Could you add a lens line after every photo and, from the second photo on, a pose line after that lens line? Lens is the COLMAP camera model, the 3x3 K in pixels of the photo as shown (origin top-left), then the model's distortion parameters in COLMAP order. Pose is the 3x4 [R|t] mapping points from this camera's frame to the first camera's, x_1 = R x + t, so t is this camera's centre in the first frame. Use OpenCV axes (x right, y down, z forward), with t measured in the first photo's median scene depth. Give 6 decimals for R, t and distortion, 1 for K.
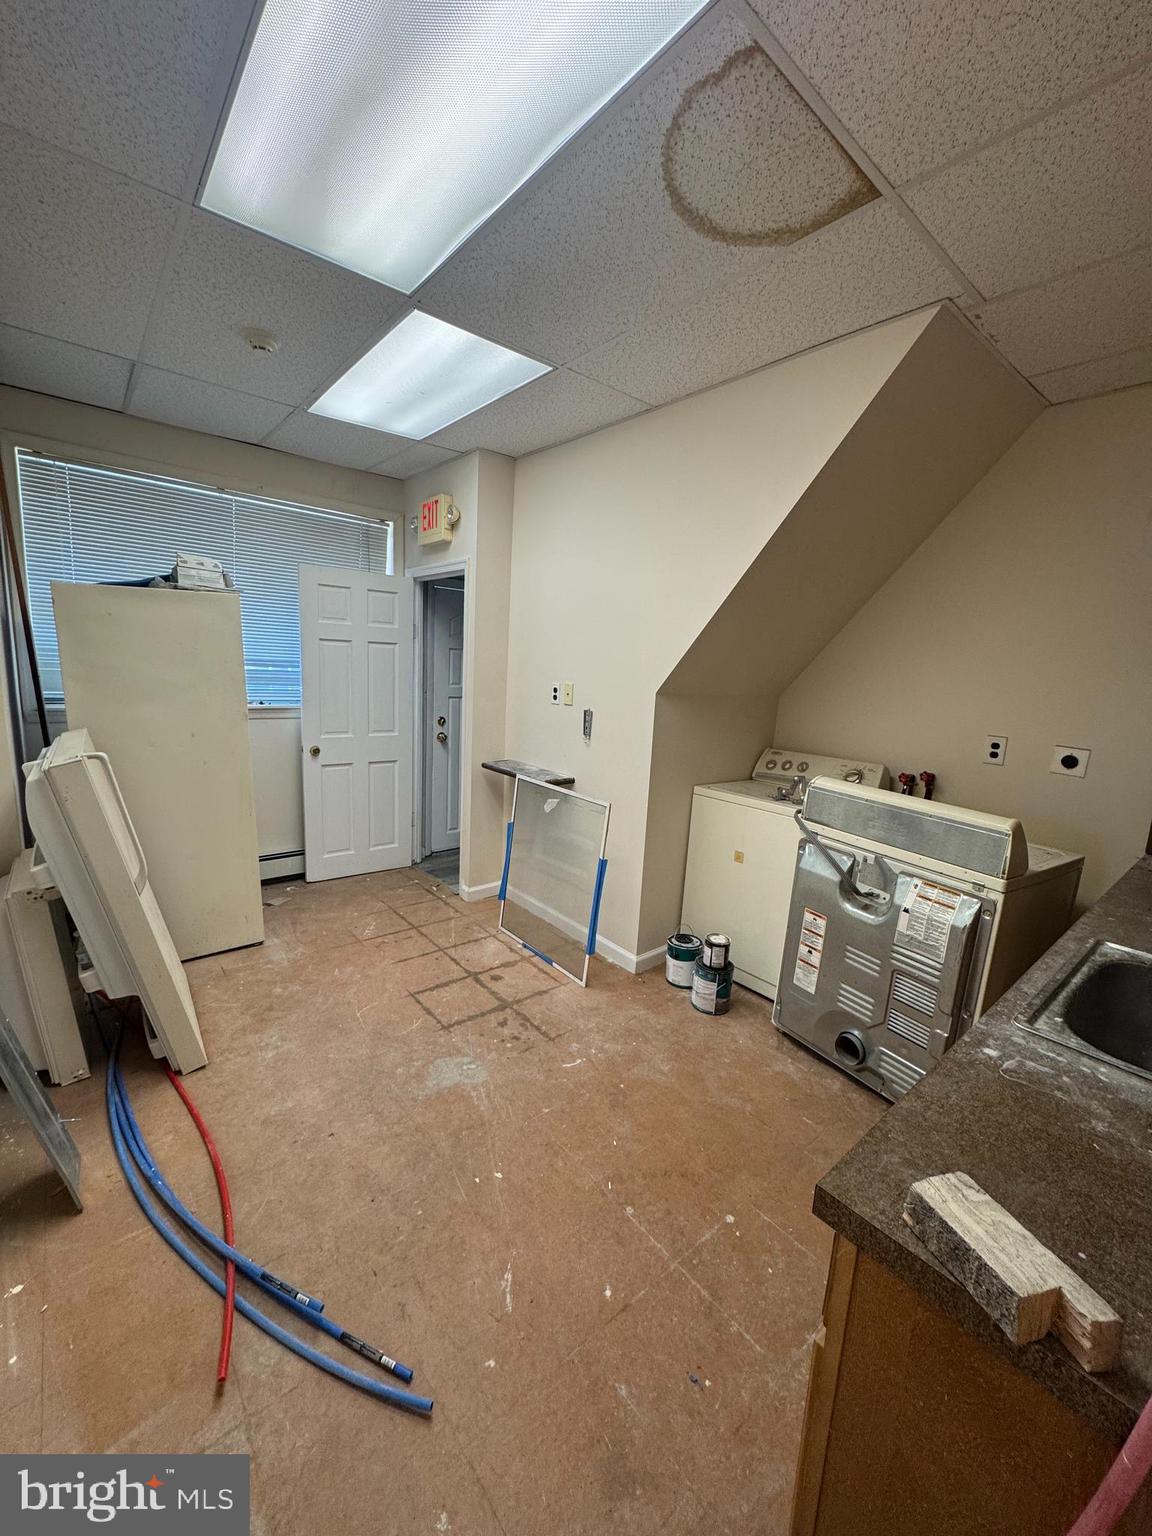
lens RADIAL K [[614.0, 0, 576.0], [0, 614.0, 768.0], [0, 0, 1]] dist [-0.001918, 0.000334]
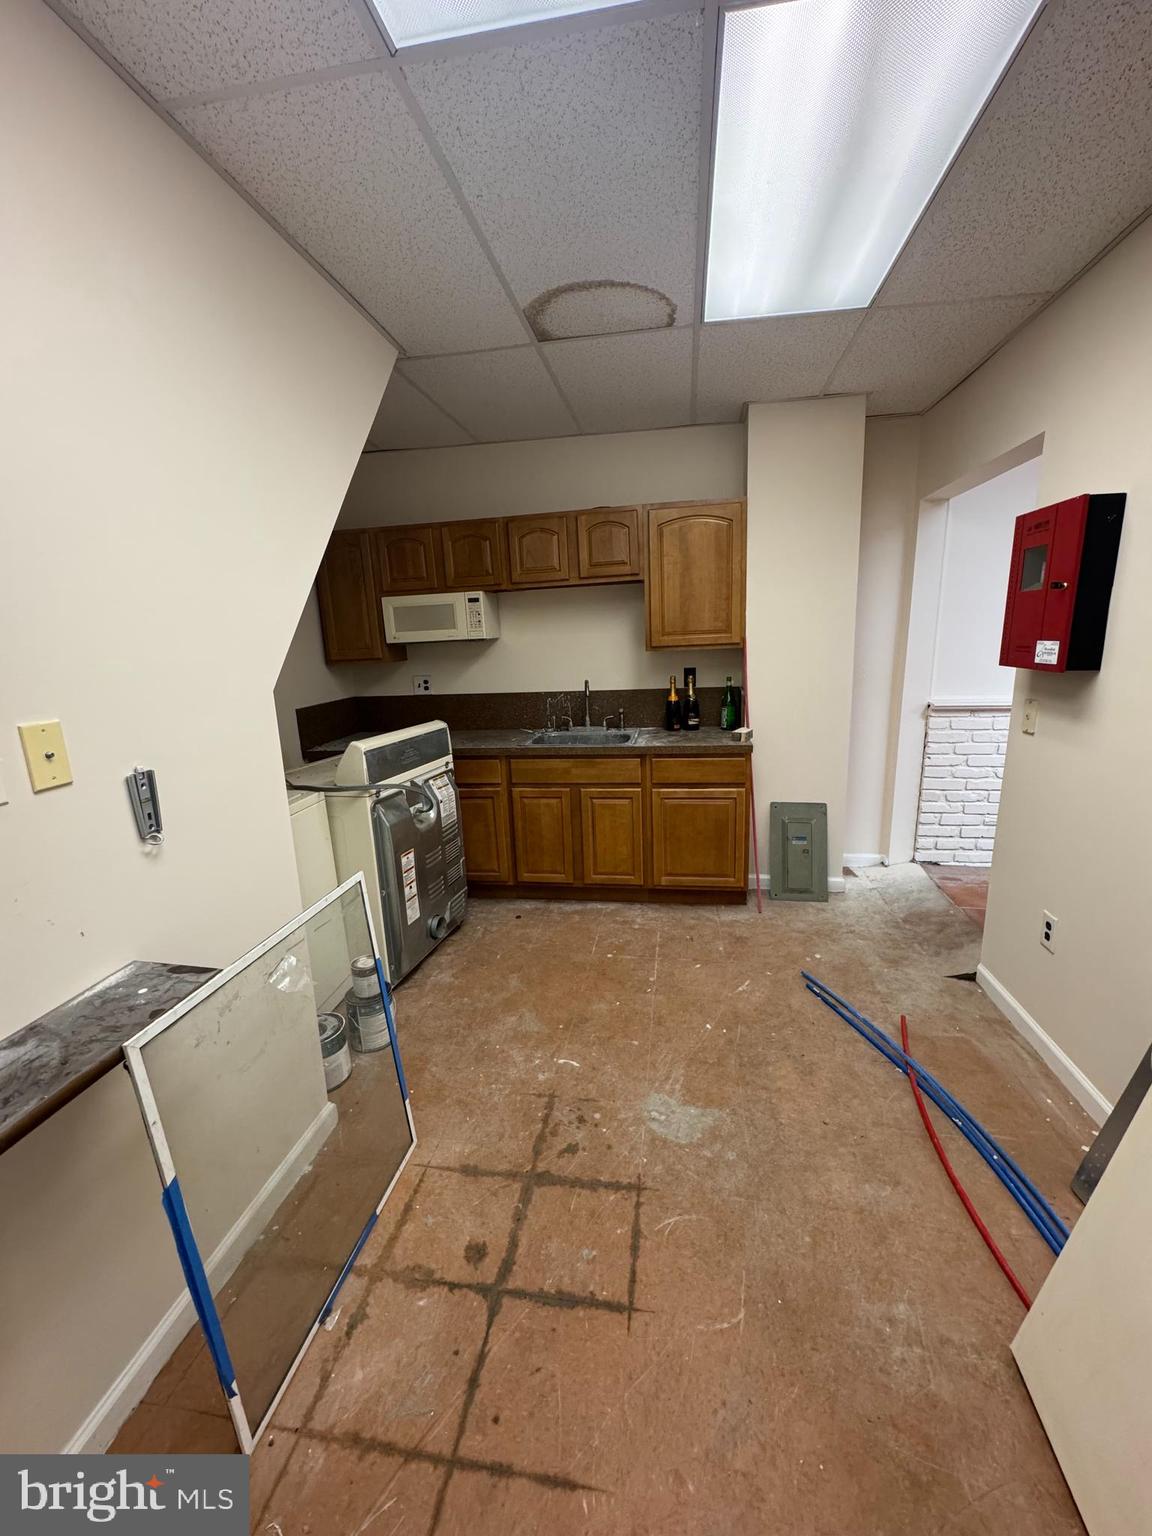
lens RADIAL K [[614.0, 0, 576.0], [0, 614.0, 768.0], [0, 0, 1]] dist [-0.001918, 0.000334]
pose [[-0.655076, -0.193298, 0.730419, -0.629096], [0.127438, 0.924604, 0.358980, -0.282486], [-0.744738, 0.328242, -0.581053, 1.420896]]
